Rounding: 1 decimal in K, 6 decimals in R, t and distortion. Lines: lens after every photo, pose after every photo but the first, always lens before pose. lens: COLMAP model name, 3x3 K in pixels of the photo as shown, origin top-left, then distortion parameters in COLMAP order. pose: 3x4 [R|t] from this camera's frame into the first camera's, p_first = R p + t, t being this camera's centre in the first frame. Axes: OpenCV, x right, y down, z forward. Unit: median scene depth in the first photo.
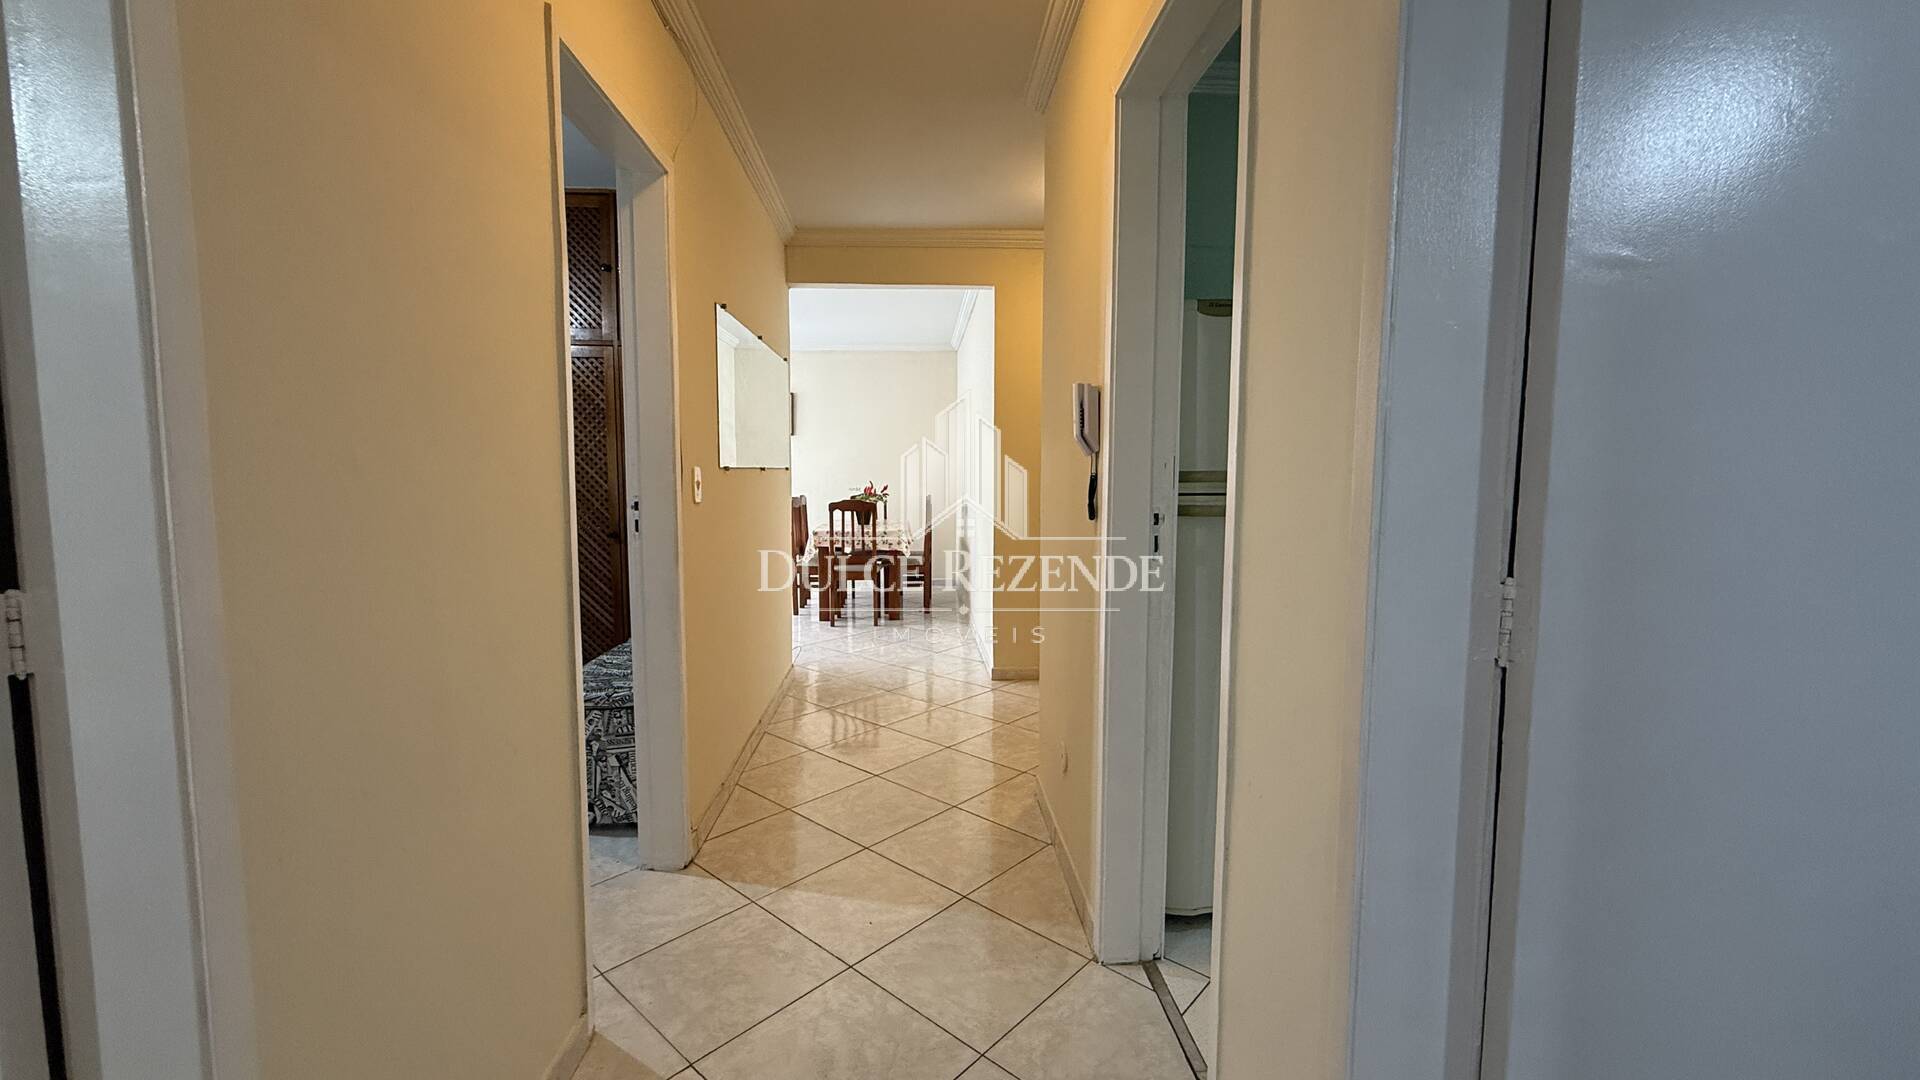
lens RADIAL K [[763.7, 0, 950.3], [0, 763.7, 538.3], [0, 0, 1]] dist [0.001134, 0.000151]
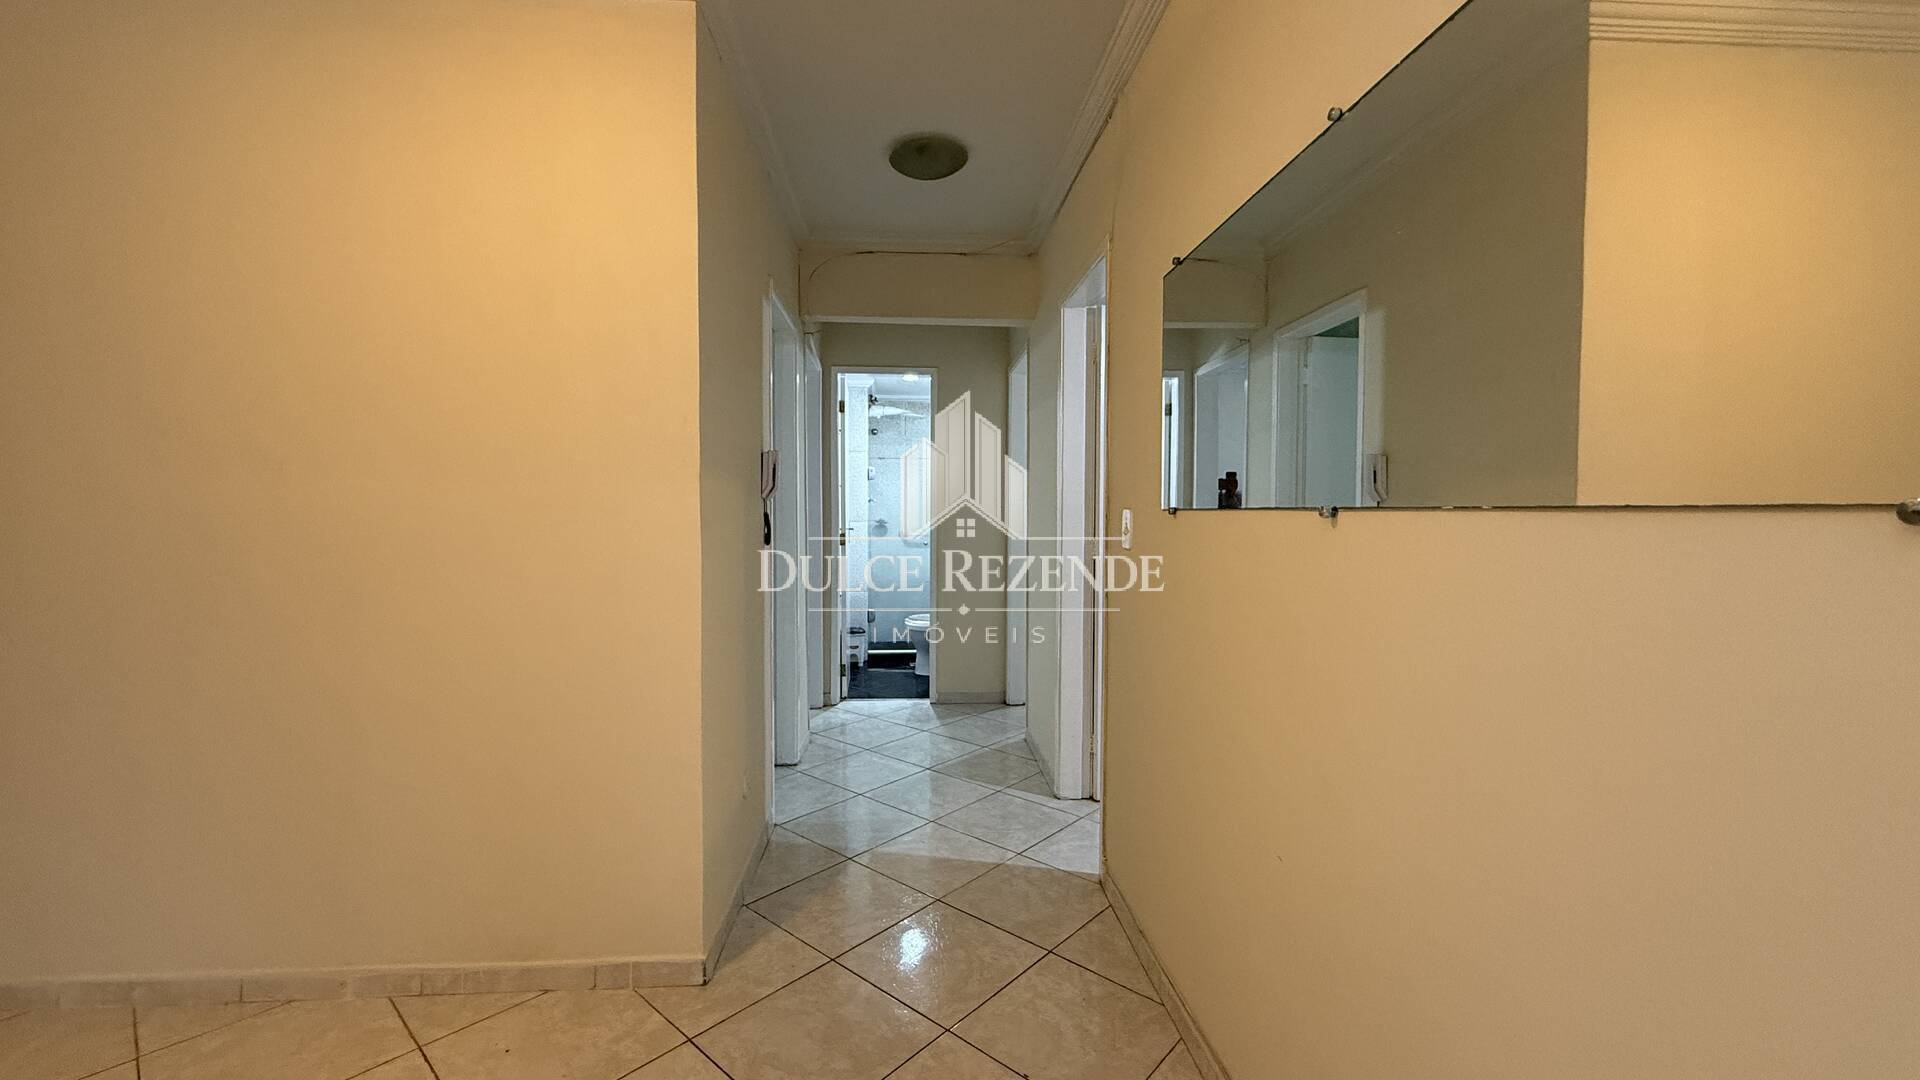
lens RADIAL K [[763.7, 0, 962.5], [0, 763.7, 539.5], [0, 0, 1]] dist [0.001134, 0.000151]
pose [[-0.999510, -0.008208, -0.030210, -0.126707], [-0.012032, 0.991615, 0.128662, -0.208743], [0.028901, 0.128963, -0.991228, 2.270807]]
